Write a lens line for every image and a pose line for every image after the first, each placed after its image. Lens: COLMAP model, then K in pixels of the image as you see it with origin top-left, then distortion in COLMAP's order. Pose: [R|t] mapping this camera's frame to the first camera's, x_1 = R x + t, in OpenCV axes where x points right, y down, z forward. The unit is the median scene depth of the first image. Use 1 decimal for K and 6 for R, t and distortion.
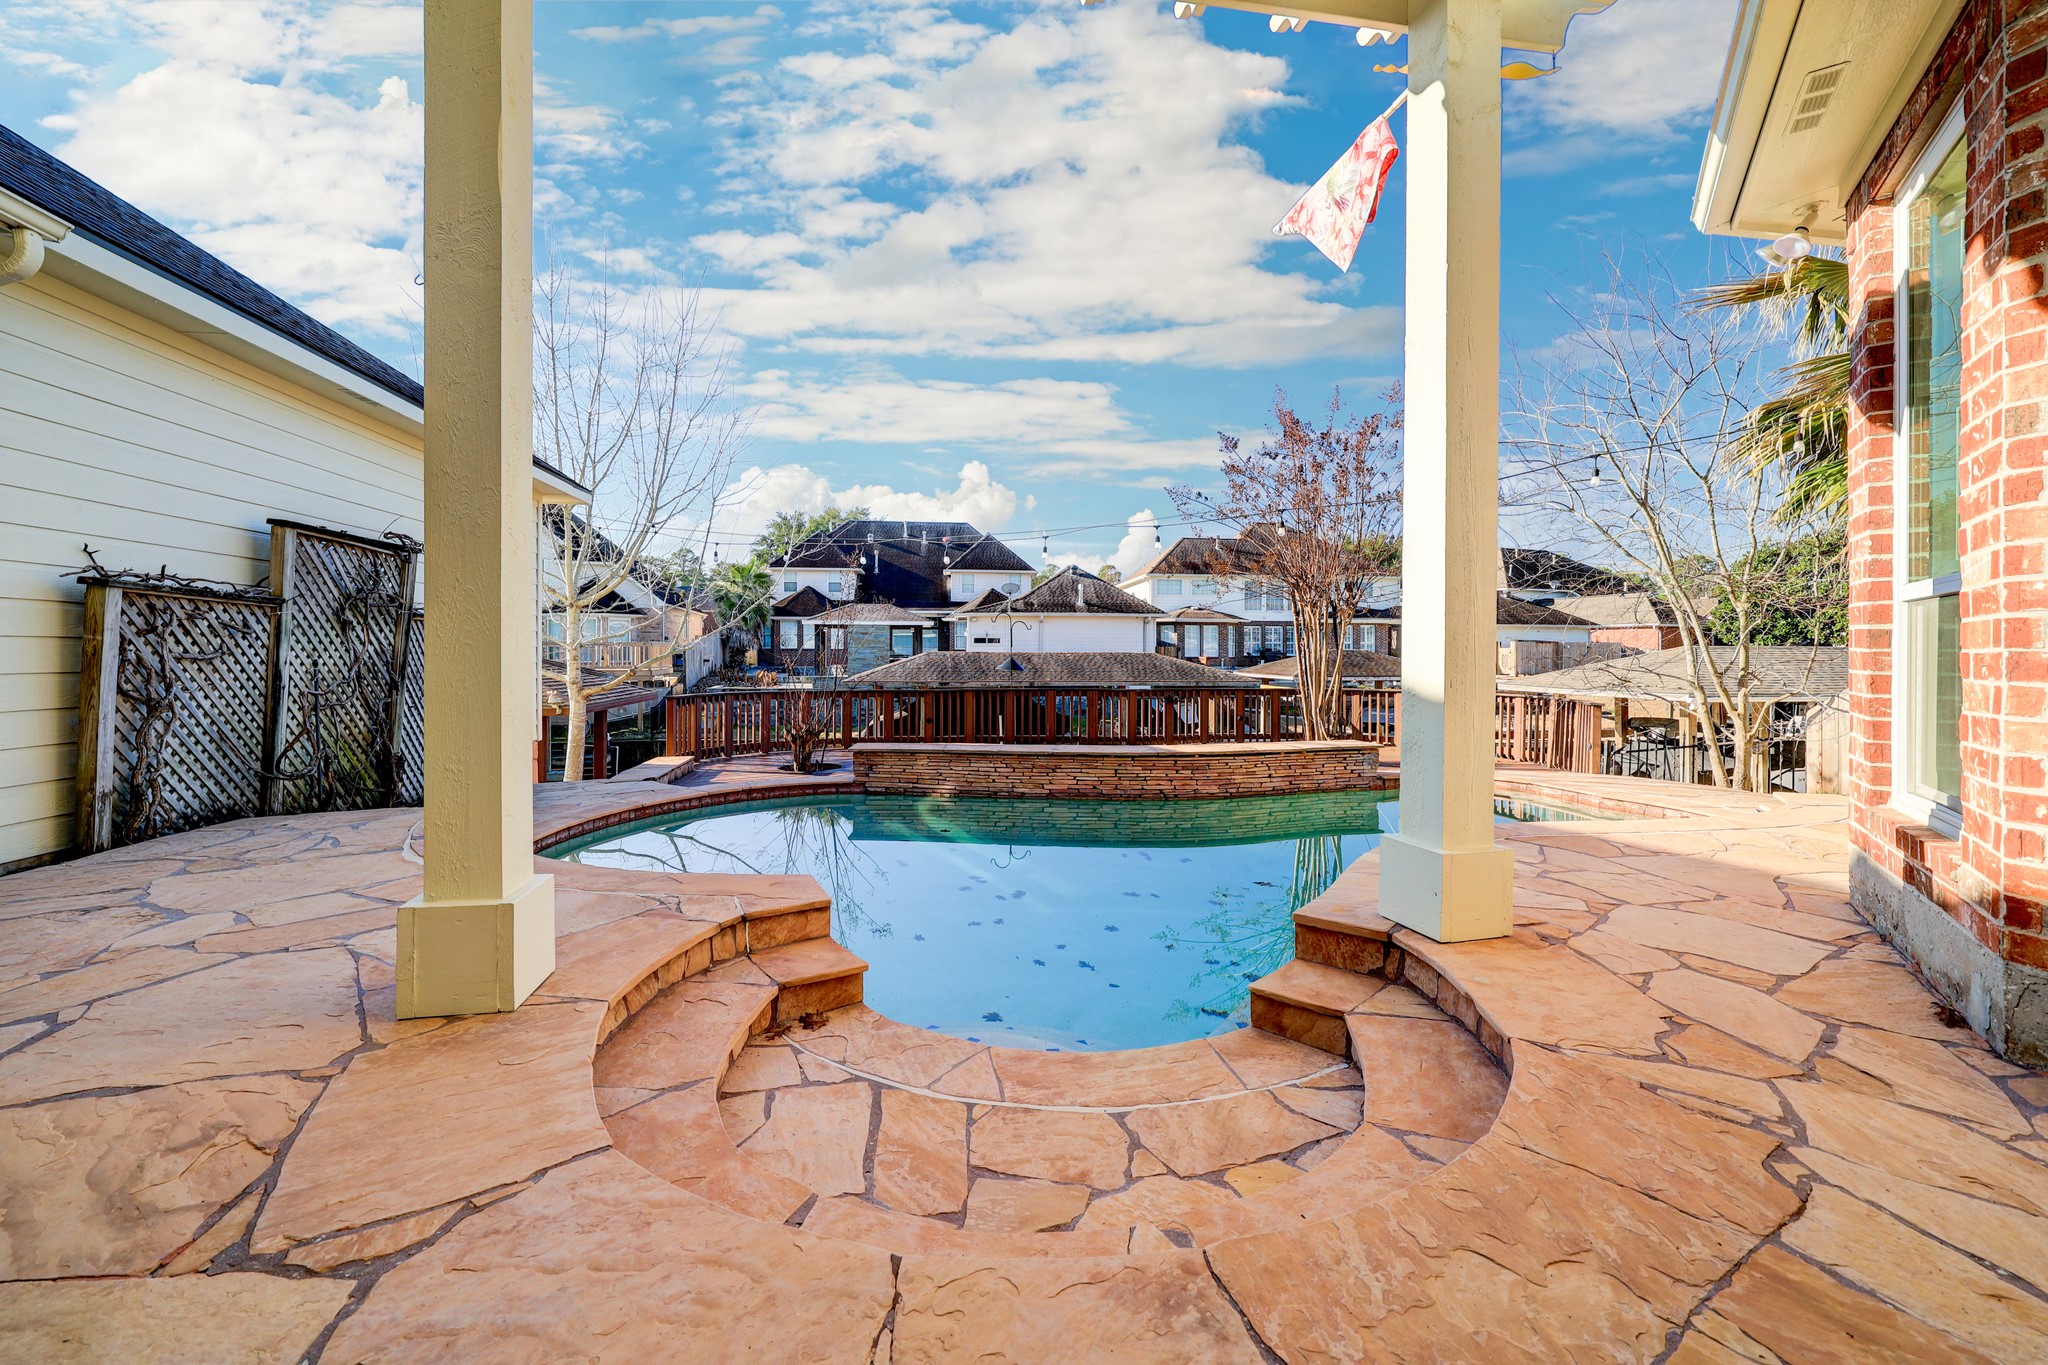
lens RADIAL K [[830.0, 0, 1025.2], [0, 830.0, 656.9], [0, 0, 1]] dist [-0.000338, 0.001076]
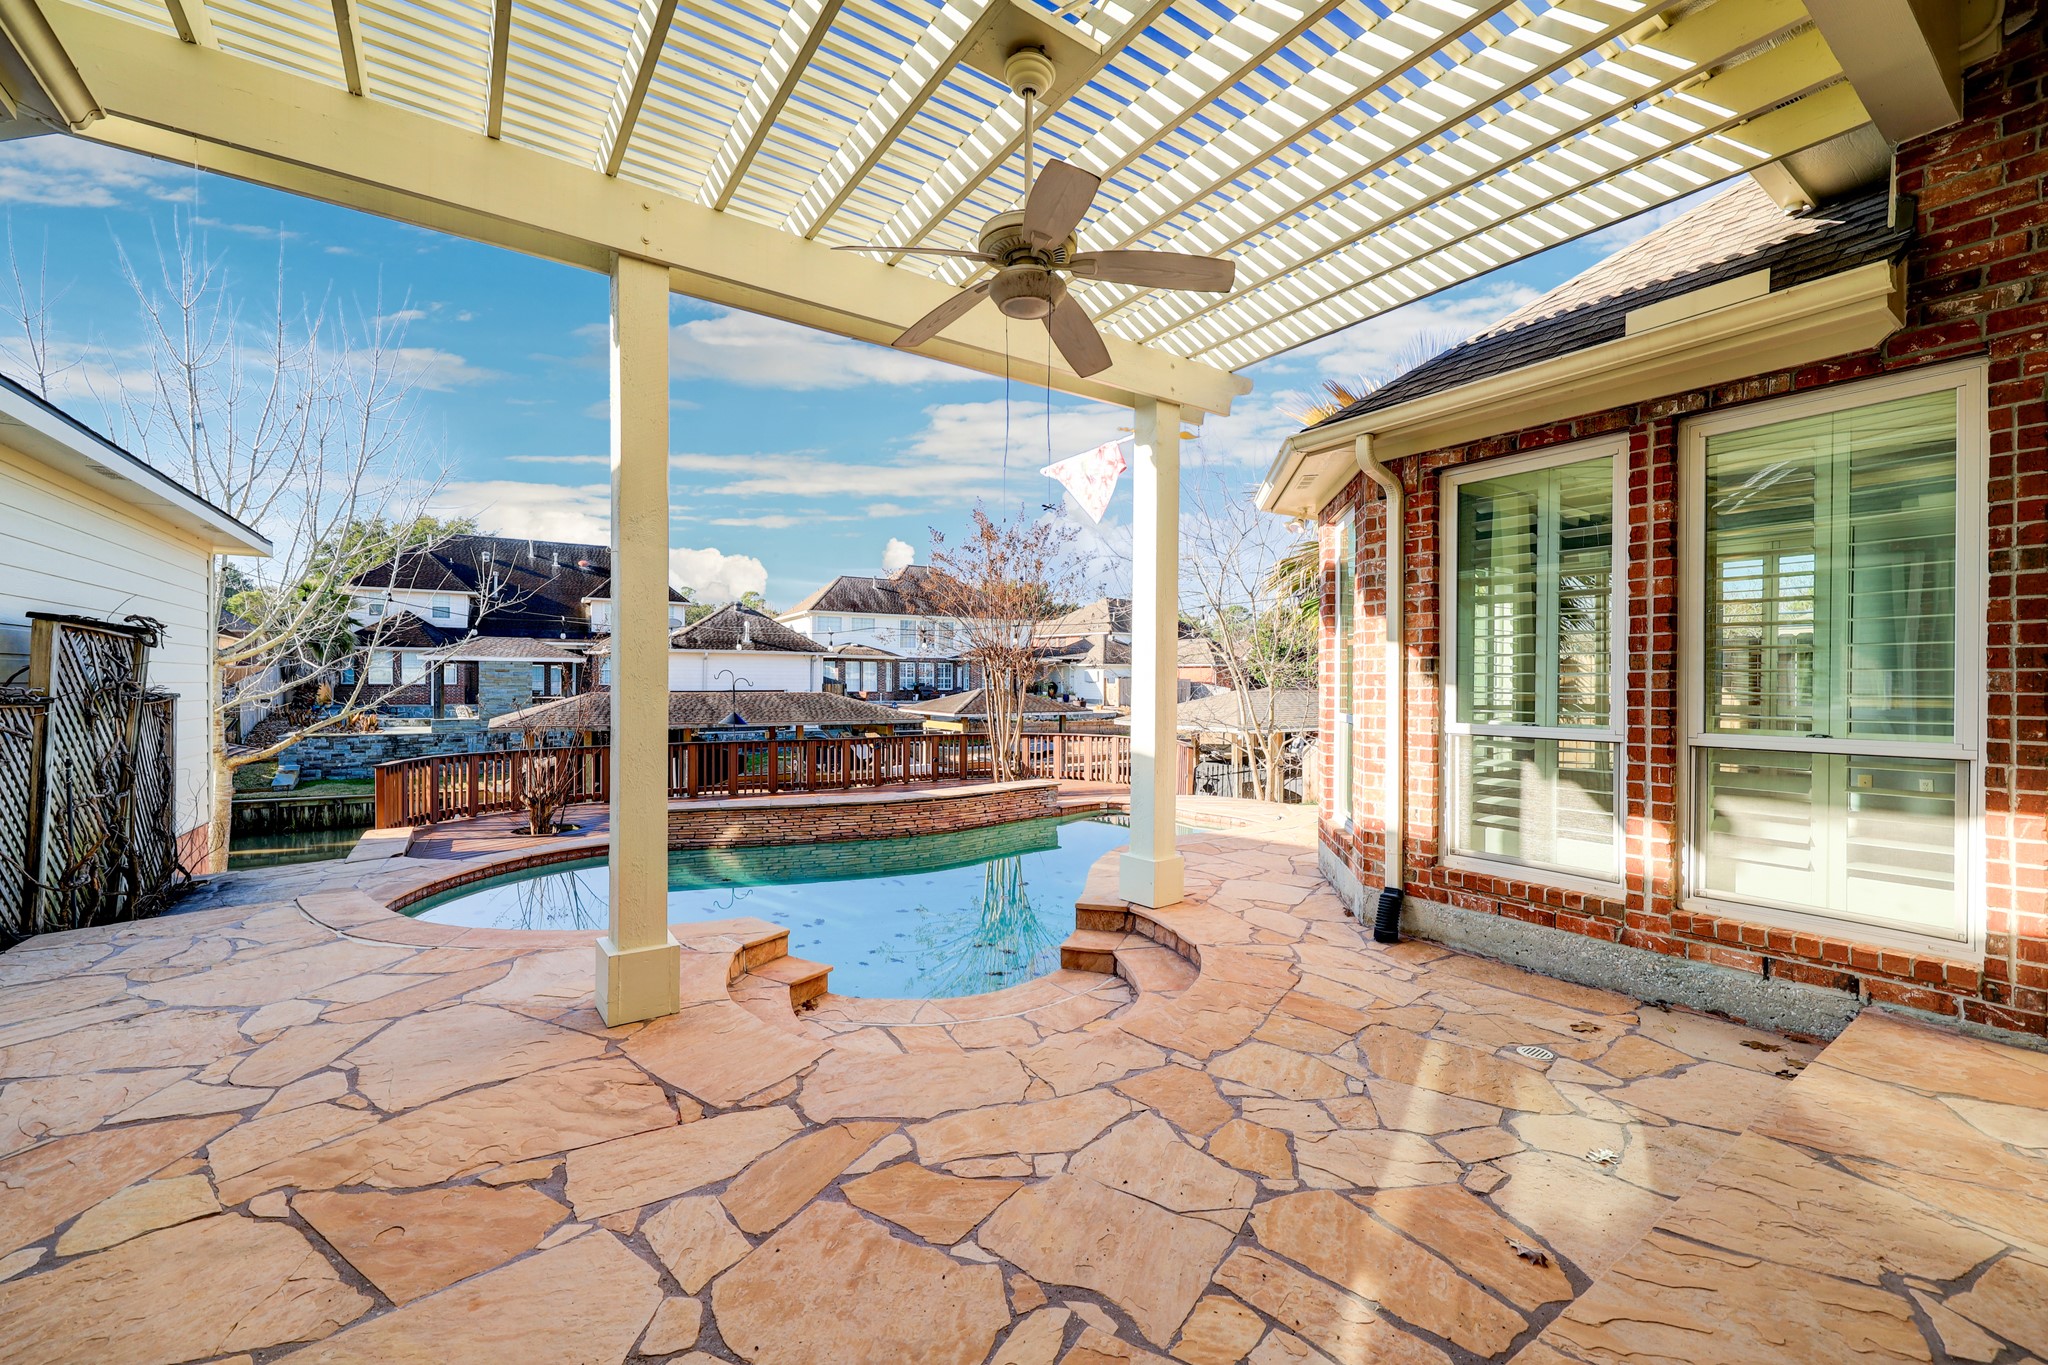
lens RADIAL K [[830.0, 0, 1024.2], [0, 830.0, 686.3], [0, 0, 1]] dist [-0.000338, 0.001076]
pose [[0.908842, -0.000843, 0.417140, -0.287404], [-0.001267, 0.999988, 0.004780, -0.088702], [-0.417138, -0.004873, 0.908830, -0.307883]]
